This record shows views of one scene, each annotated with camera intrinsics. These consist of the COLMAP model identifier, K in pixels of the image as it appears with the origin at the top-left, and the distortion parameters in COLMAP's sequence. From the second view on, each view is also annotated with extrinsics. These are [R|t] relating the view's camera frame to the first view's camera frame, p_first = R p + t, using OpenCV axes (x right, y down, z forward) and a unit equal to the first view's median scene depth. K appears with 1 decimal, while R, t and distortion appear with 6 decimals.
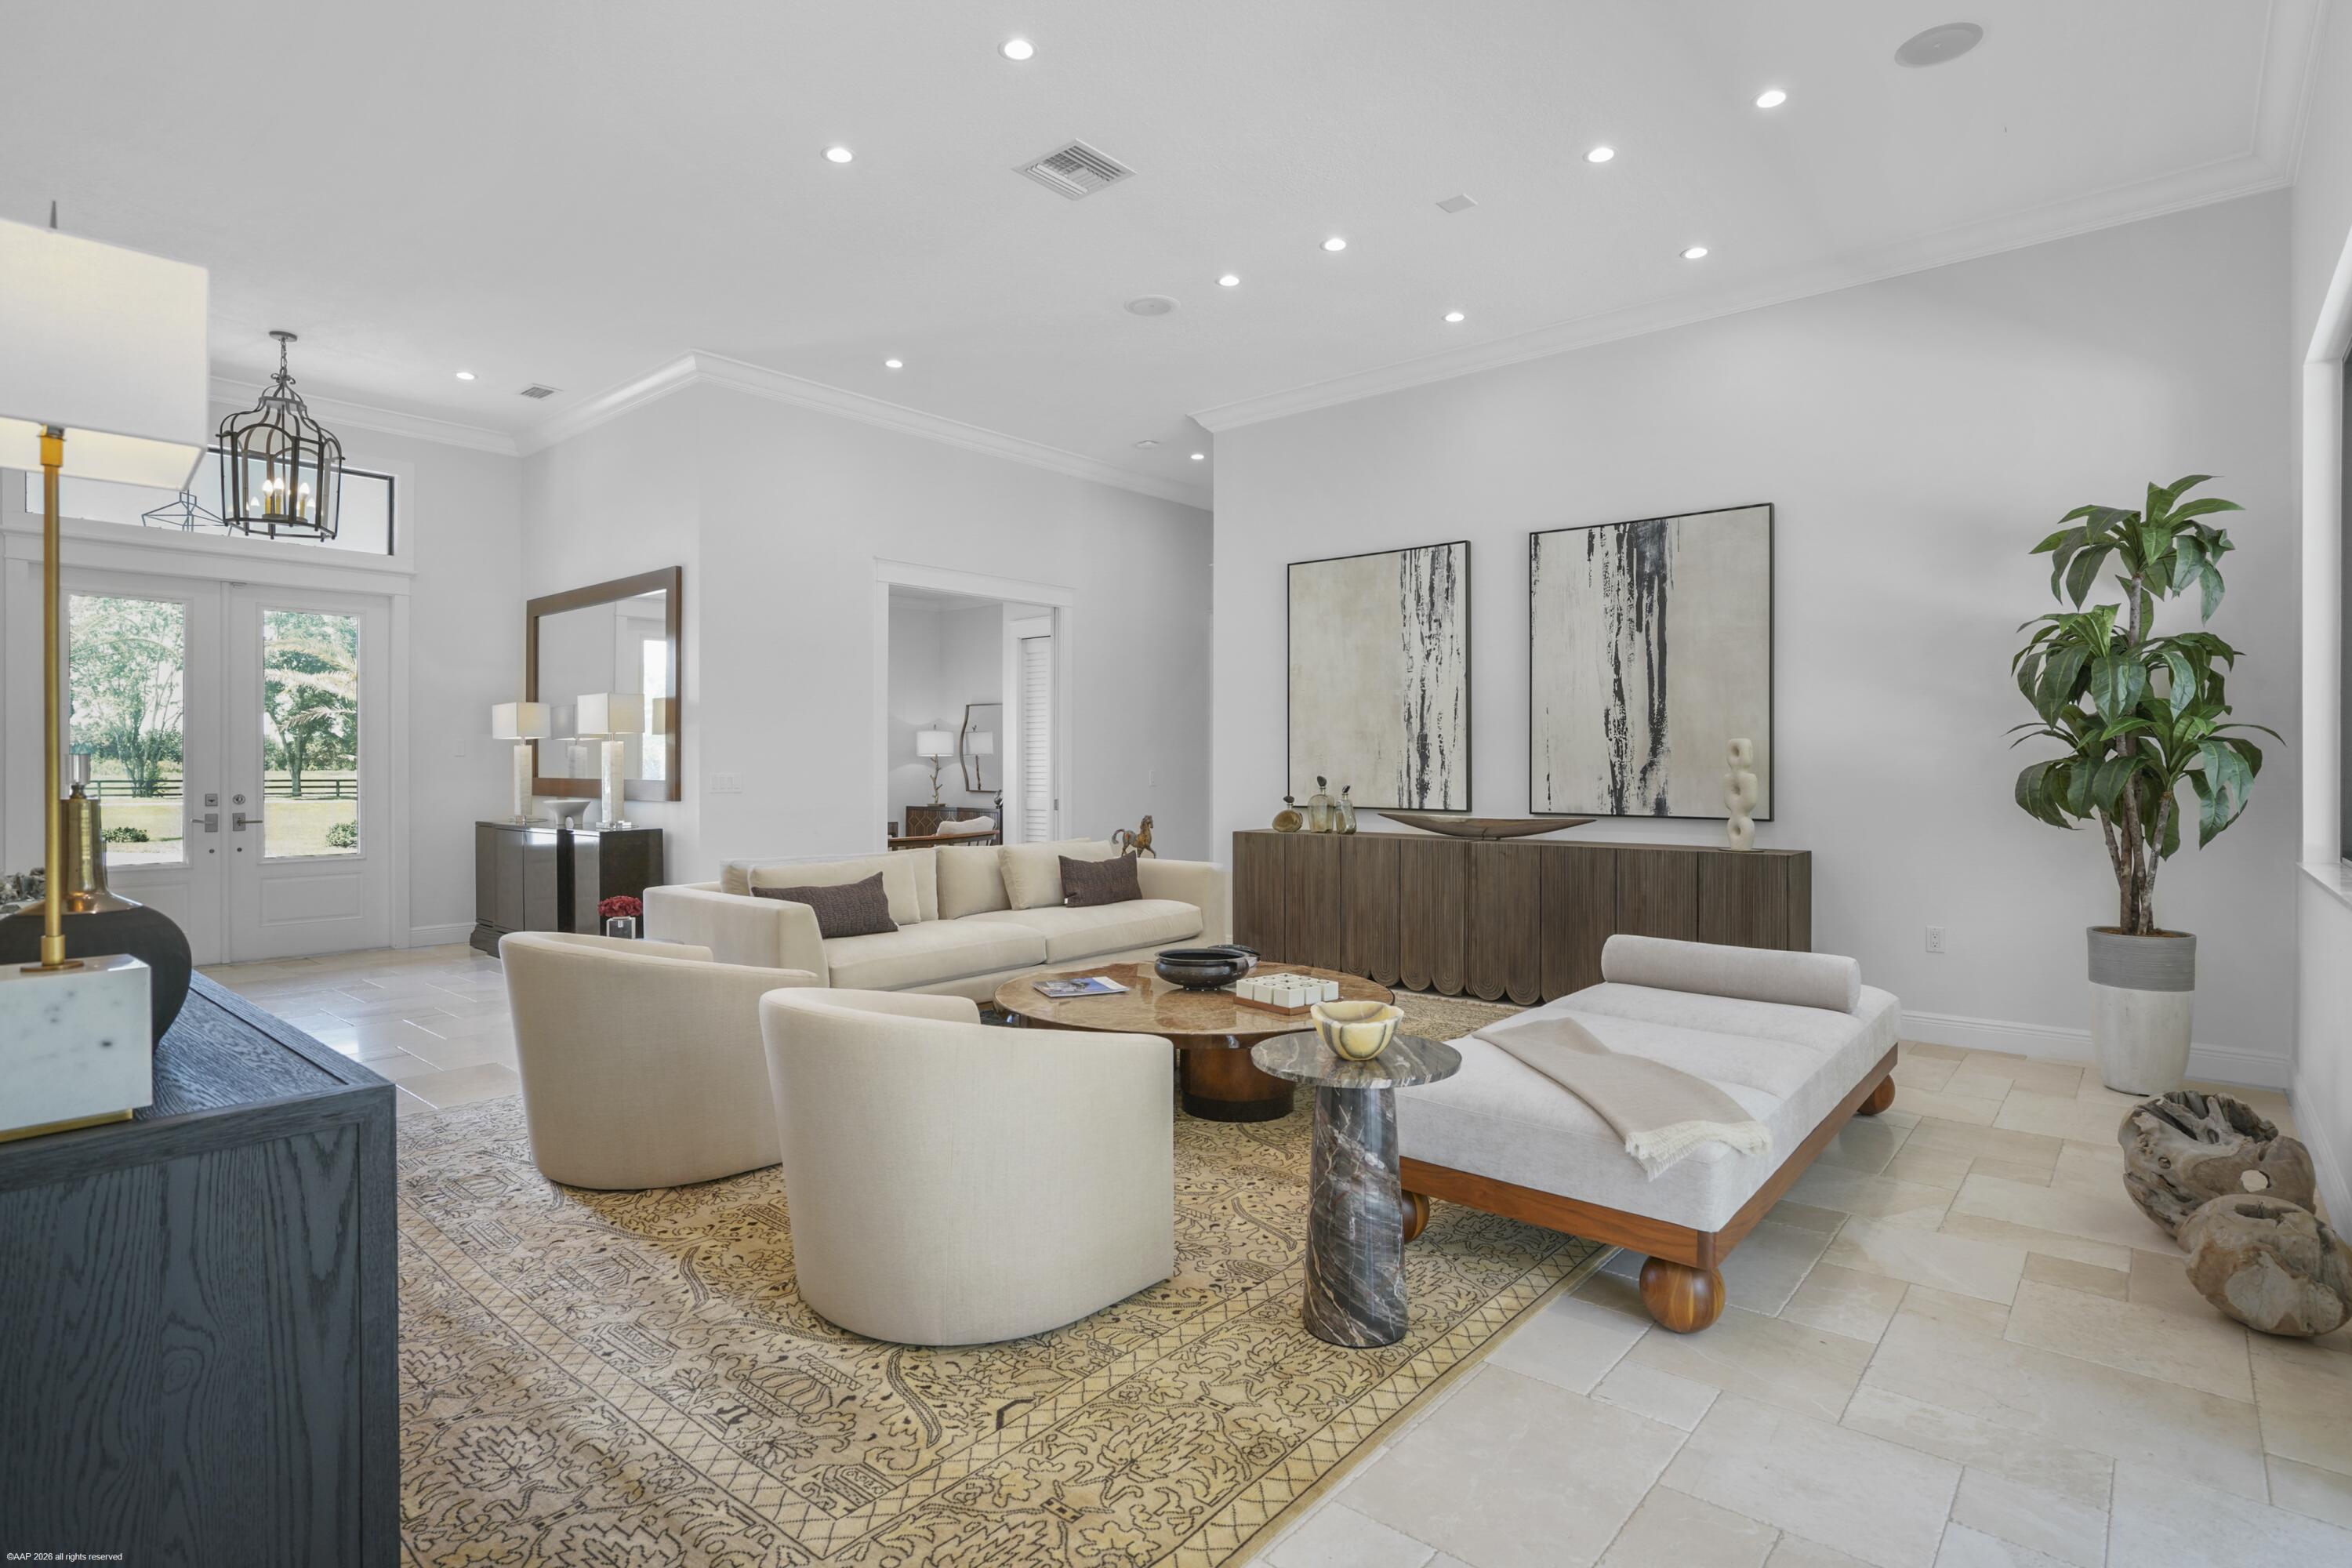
lens RADIAL K [[1199.9, 0, 1152.1], [0, 1199.9, 771.9], [0, 0, 1]] dist [-0.063261, 0.039385]
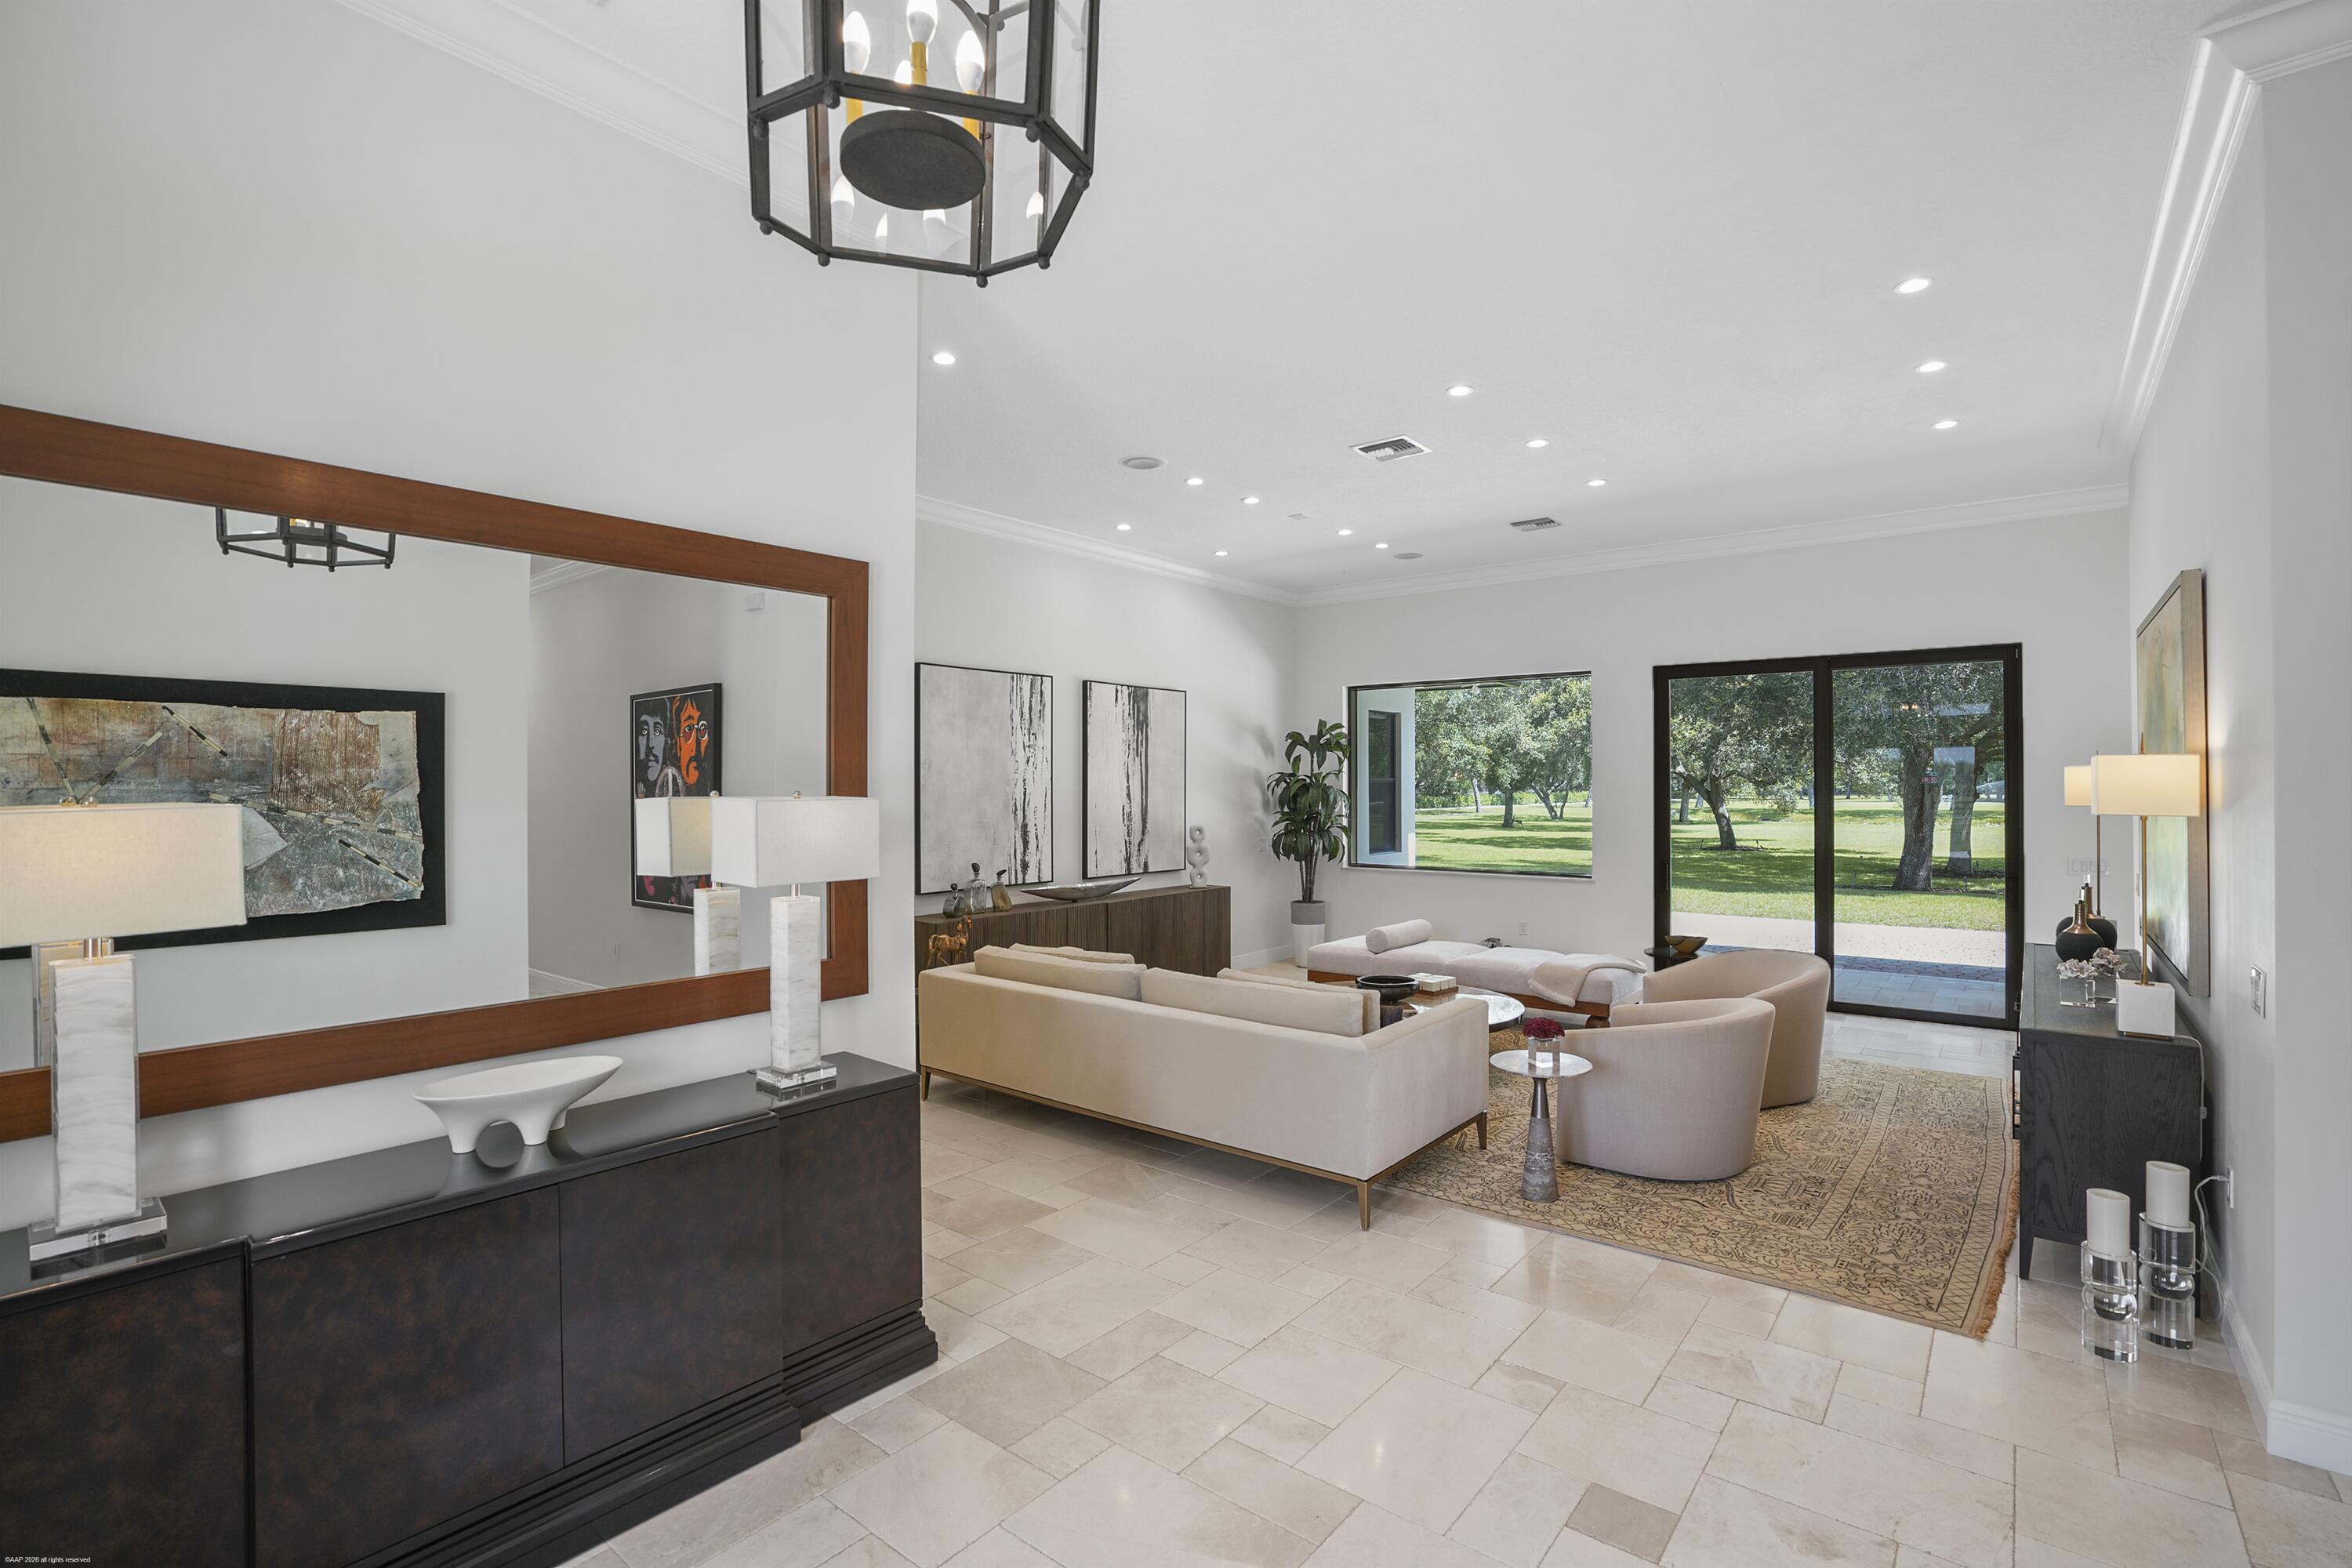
lens RADIAL K [[1081.2, 0, 1142.2], [0, 1081.2, 770.7], [0, 0, 1]] dist [-0.062165, 0.022612]
pose [[-0.022466, 0.014633, 0.999641, -0.970720], [0.008950, 0.999856, -0.014435, -0.074614], [-0.999708, 0.008623, -0.022594, 0.969434]]
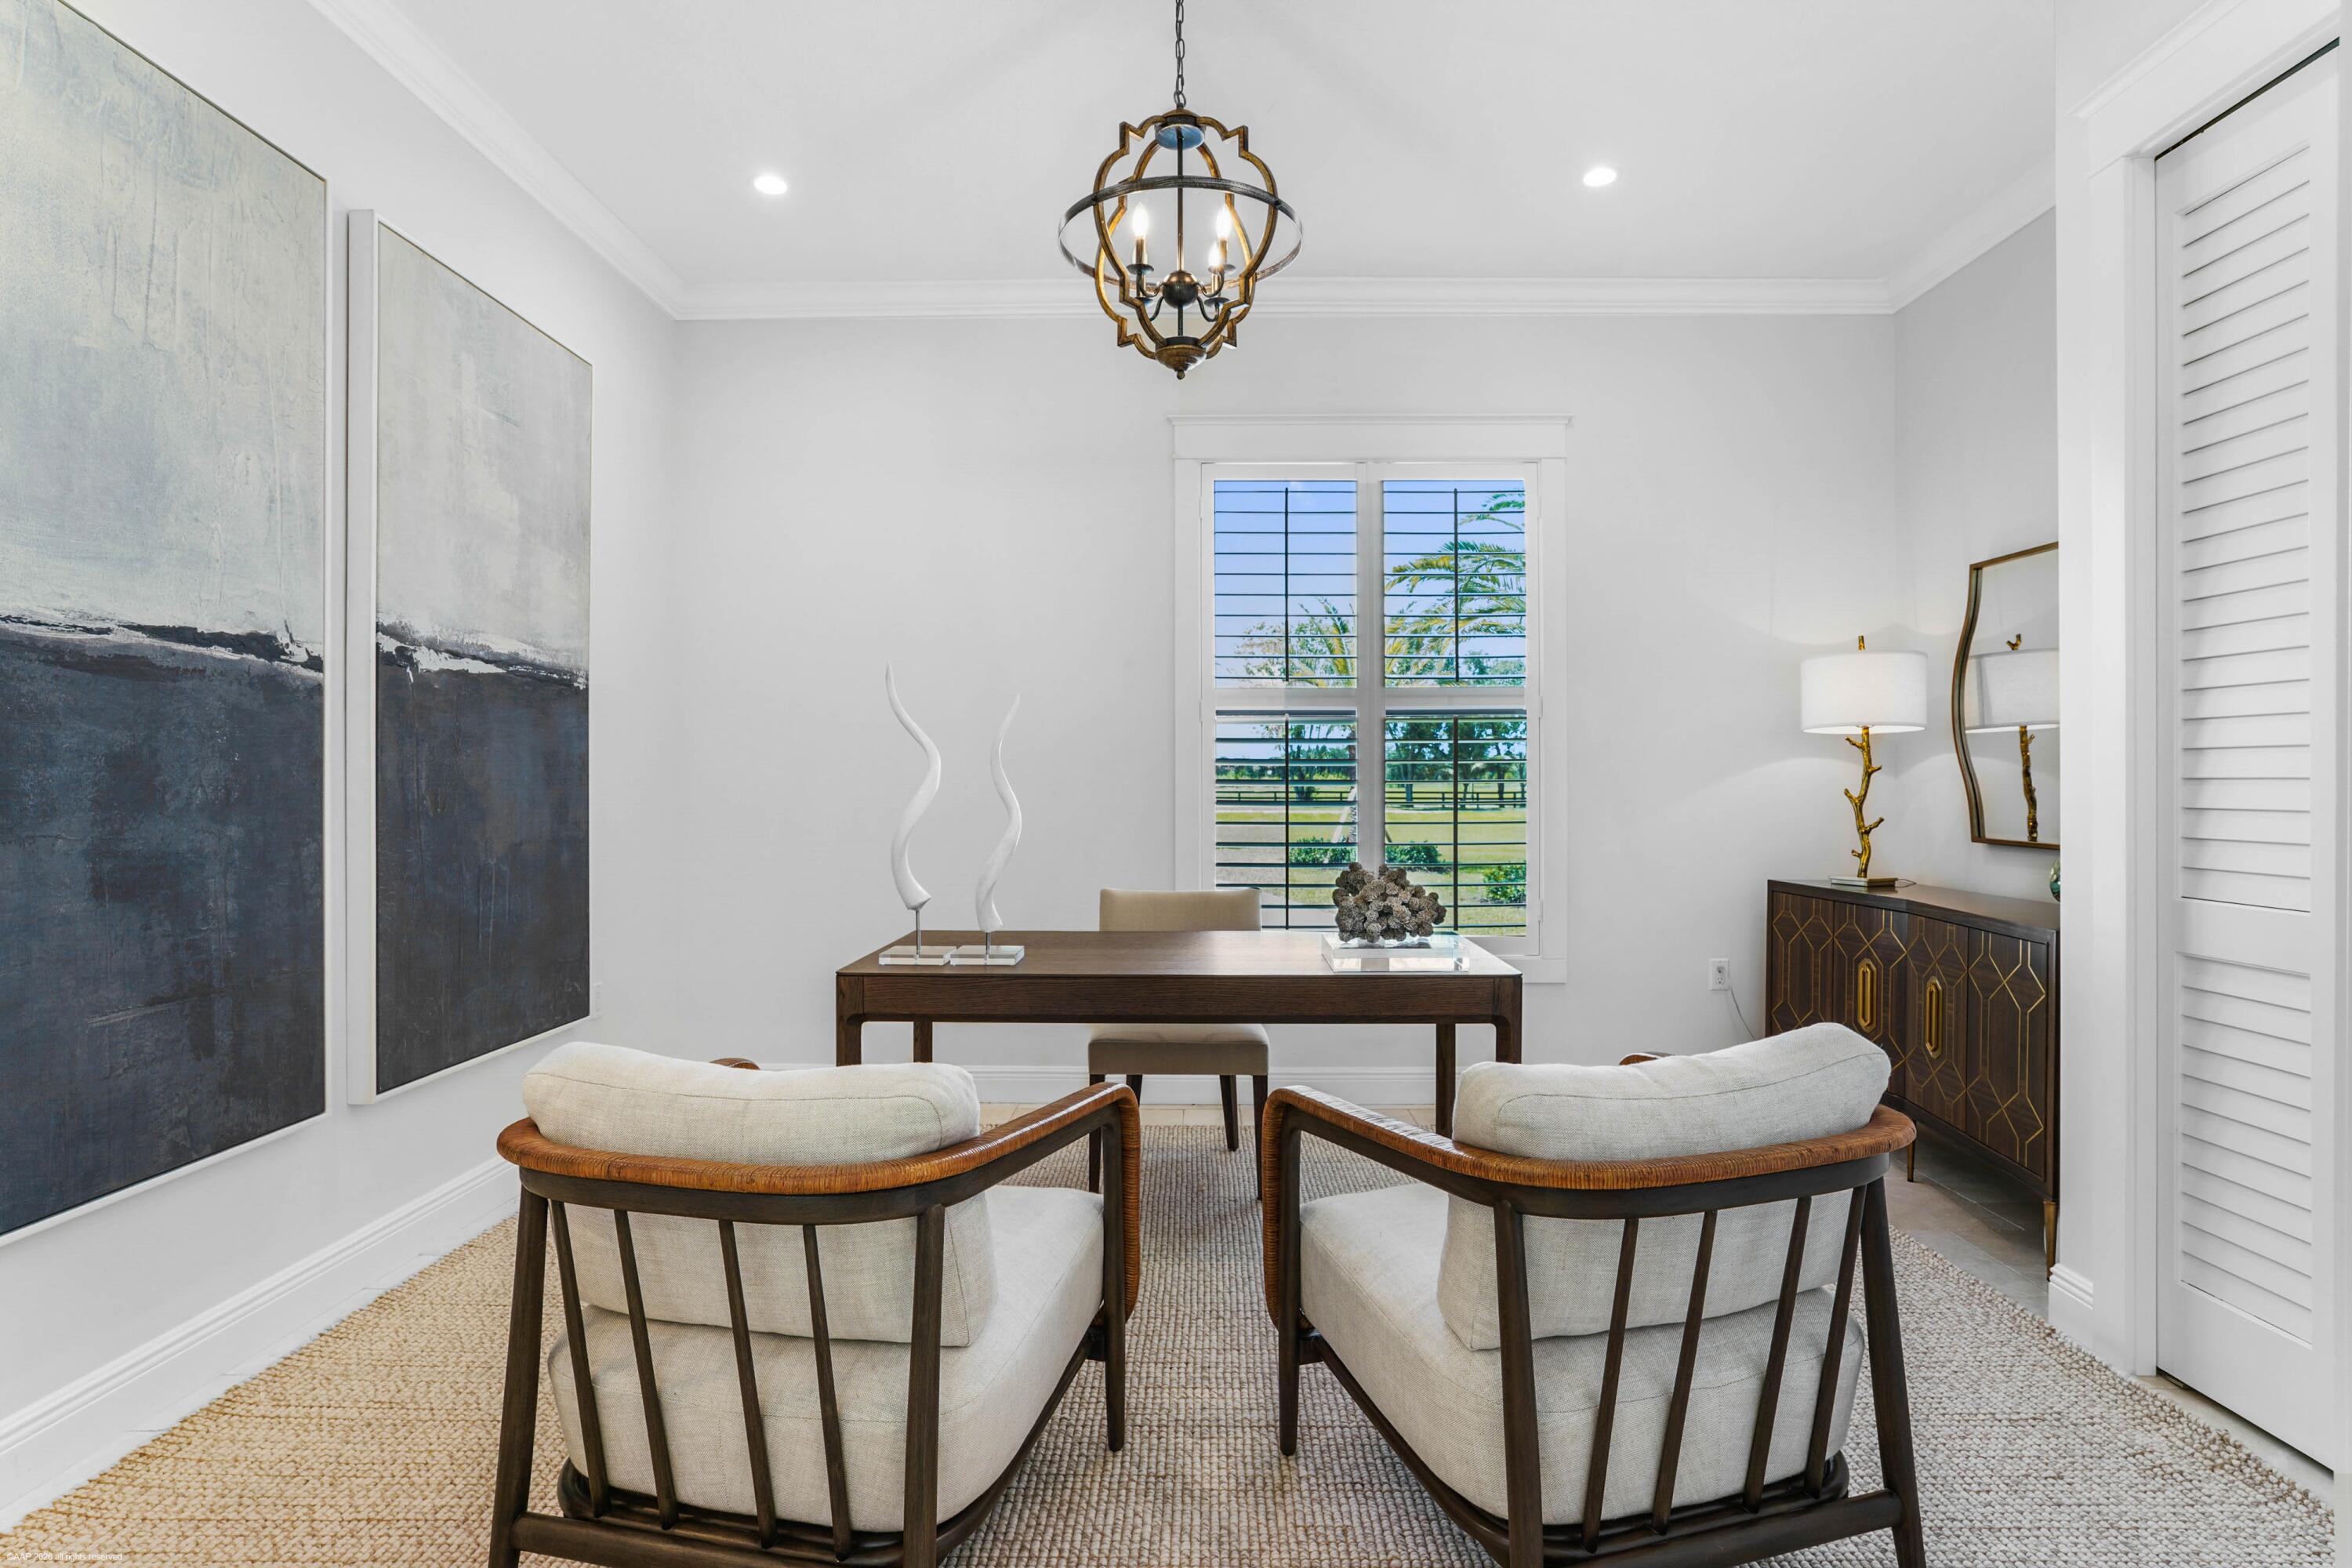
lens RADIAL K [[1220.1, 0, 1176.0], [0, 1220.1, 784.0], [0, 0, 1]] dist [-0.052676, 0.000126]
pose [[0.654215, -0.002850, -0.756304, -0.111471], [0.002555, 0.999996, -0.001559, 0.002361], [0.756305, -0.000912, 0.654219, 1.259533]]
